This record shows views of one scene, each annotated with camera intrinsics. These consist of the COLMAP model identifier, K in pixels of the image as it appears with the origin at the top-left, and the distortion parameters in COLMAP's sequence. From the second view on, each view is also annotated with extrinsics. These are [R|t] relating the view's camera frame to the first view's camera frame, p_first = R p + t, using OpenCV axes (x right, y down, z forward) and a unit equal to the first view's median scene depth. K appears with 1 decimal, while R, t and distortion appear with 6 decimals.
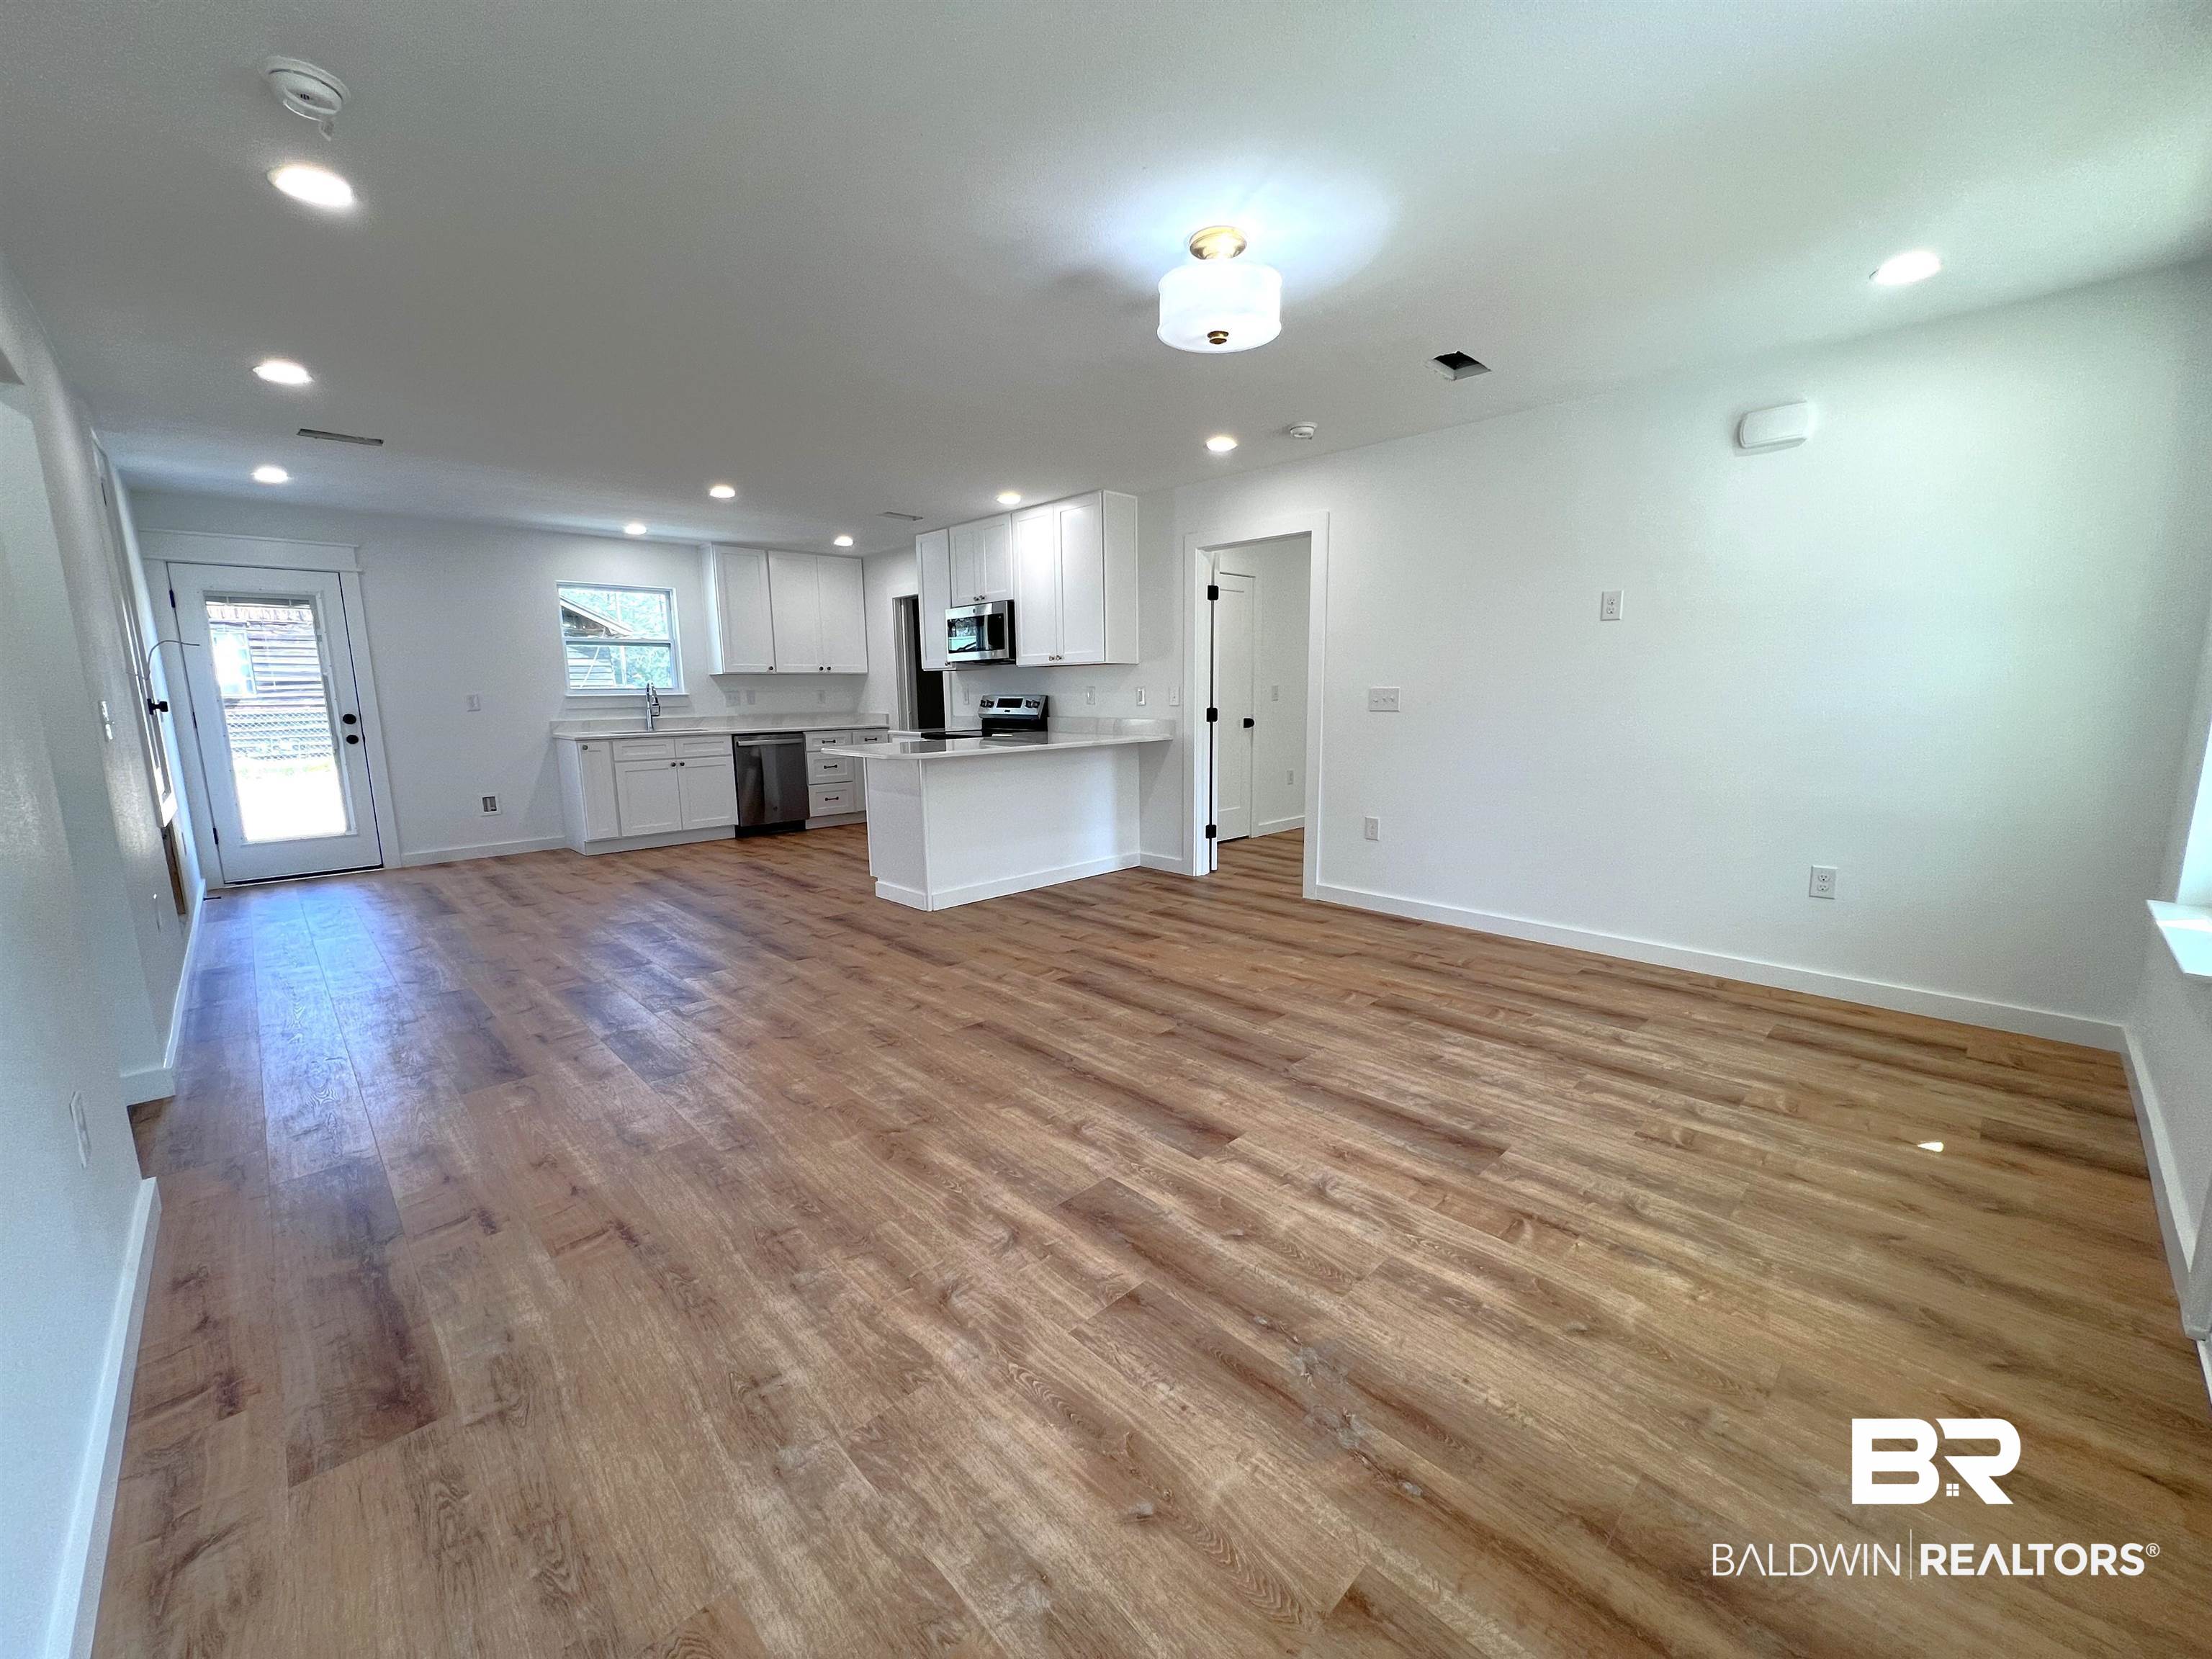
lens RADIAL K [[883.4, 0, 1106.6], [0, 883.4, 831.7], [0, 0, 1]] dist [-0.001858, 0.000695]
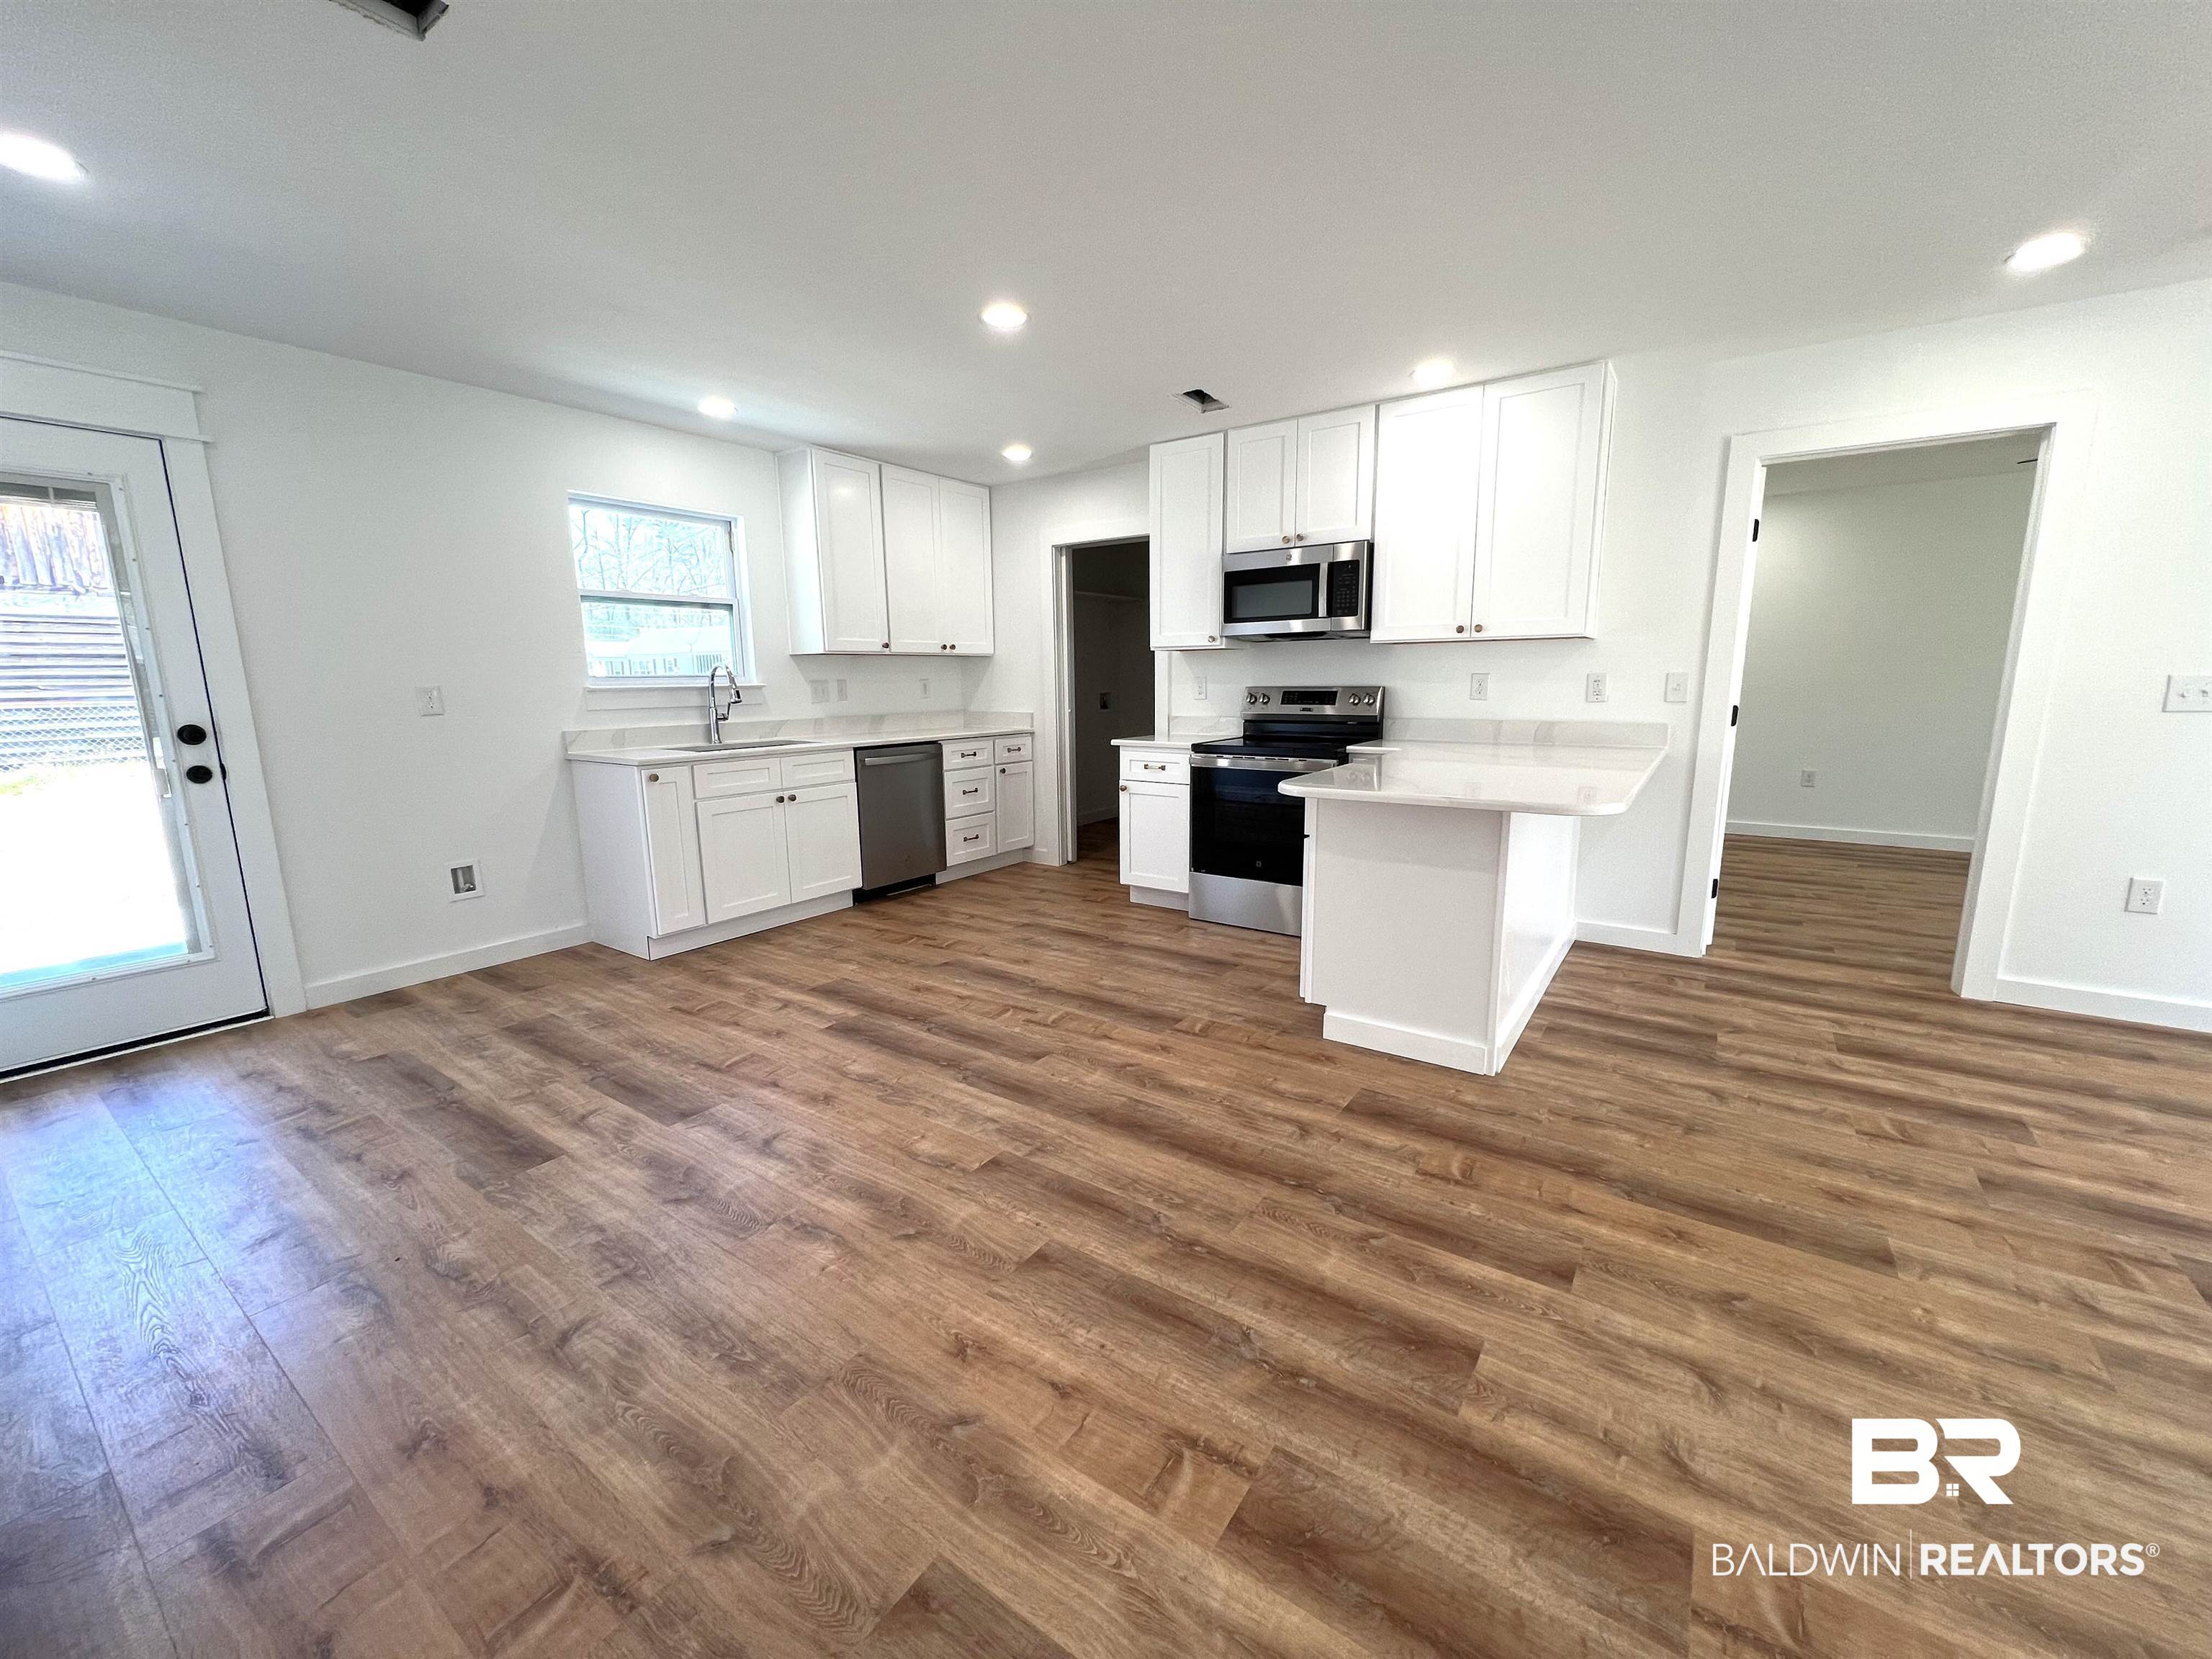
lens RADIAL K [[883.4, 0, 1108.5], [0, 883.4, 833.4], [0, 0, 1]] dist [-0.001858, 0.000695]
pose [[0.982263, -0.031421, 0.184855, -0.758803], [0.028880, 0.999448, 0.016420, -0.111526], [-0.185269, -0.010790, 0.982629, 0.702561]]
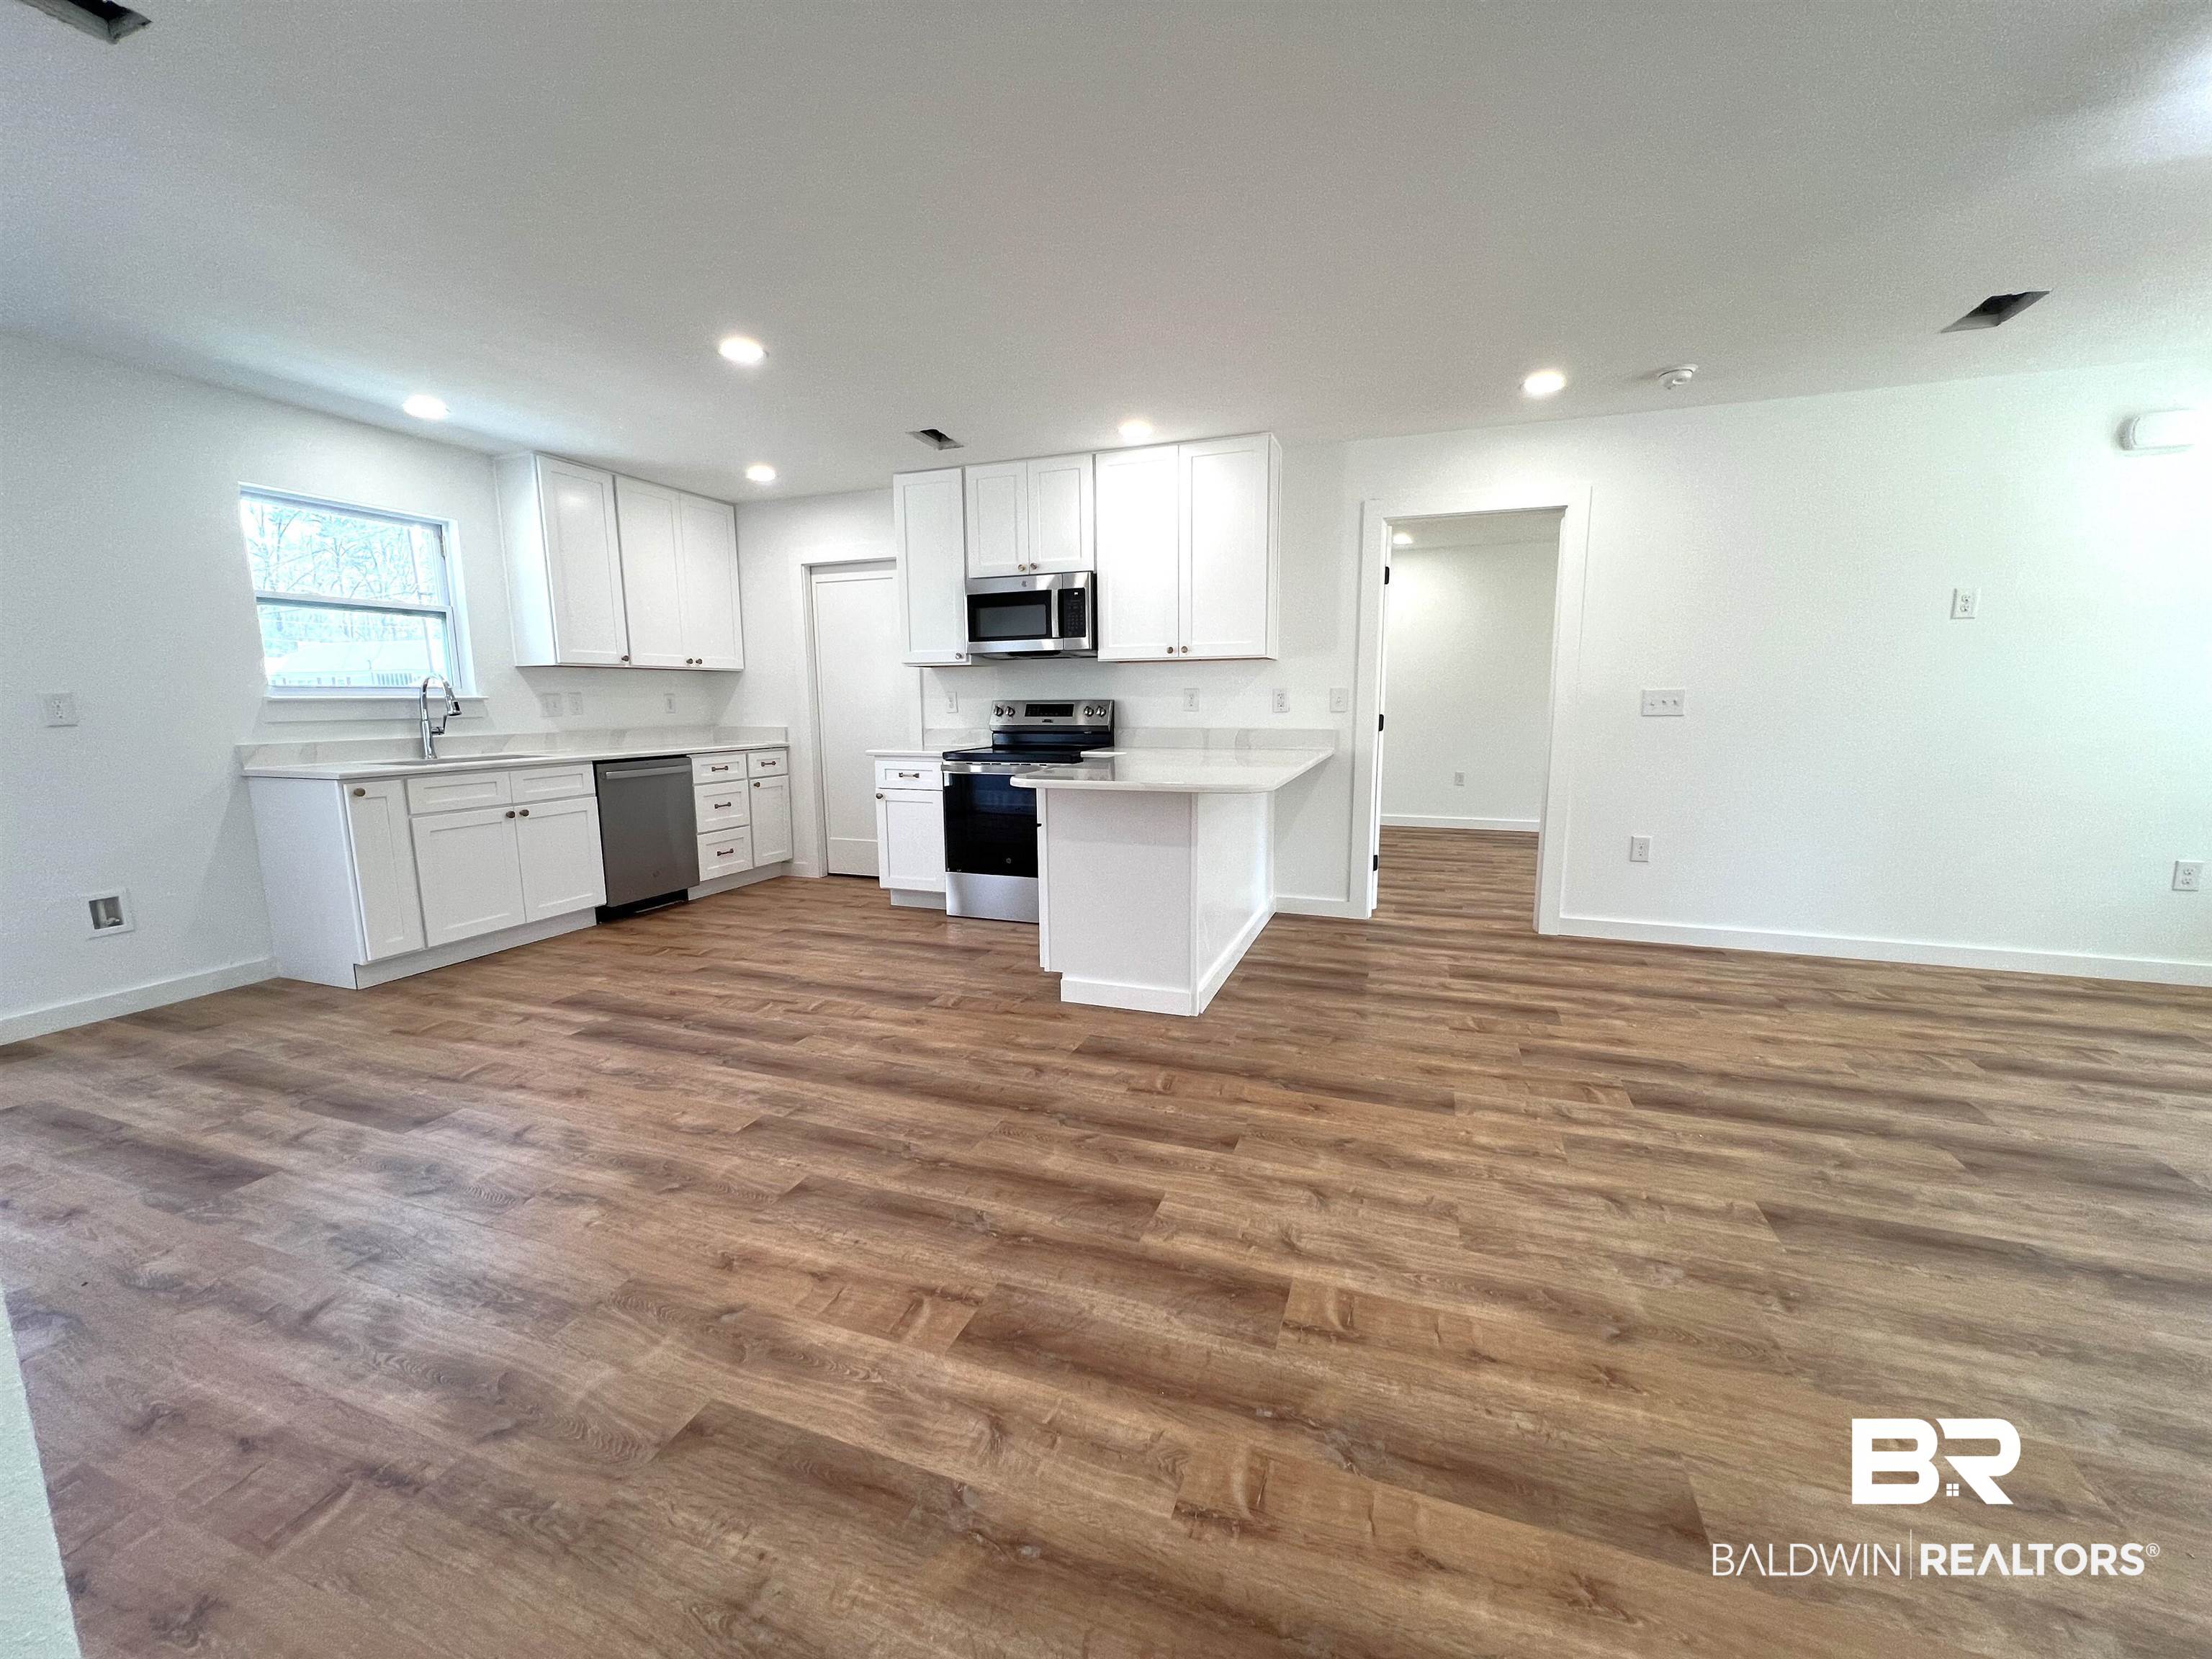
lens RADIAL K [[883.4, 0, 1108.3], [0, 883.4, 835.0], [0, 0, 1]] dist [-0.001858, 0.000695]
pose [[0.902621, -0.060576, 0.426153, -0.761609], [0.065422, 0.997852, 0.003273, -0.076243], [-0.425436, 0.024926, 0.904645, 0.587412]]
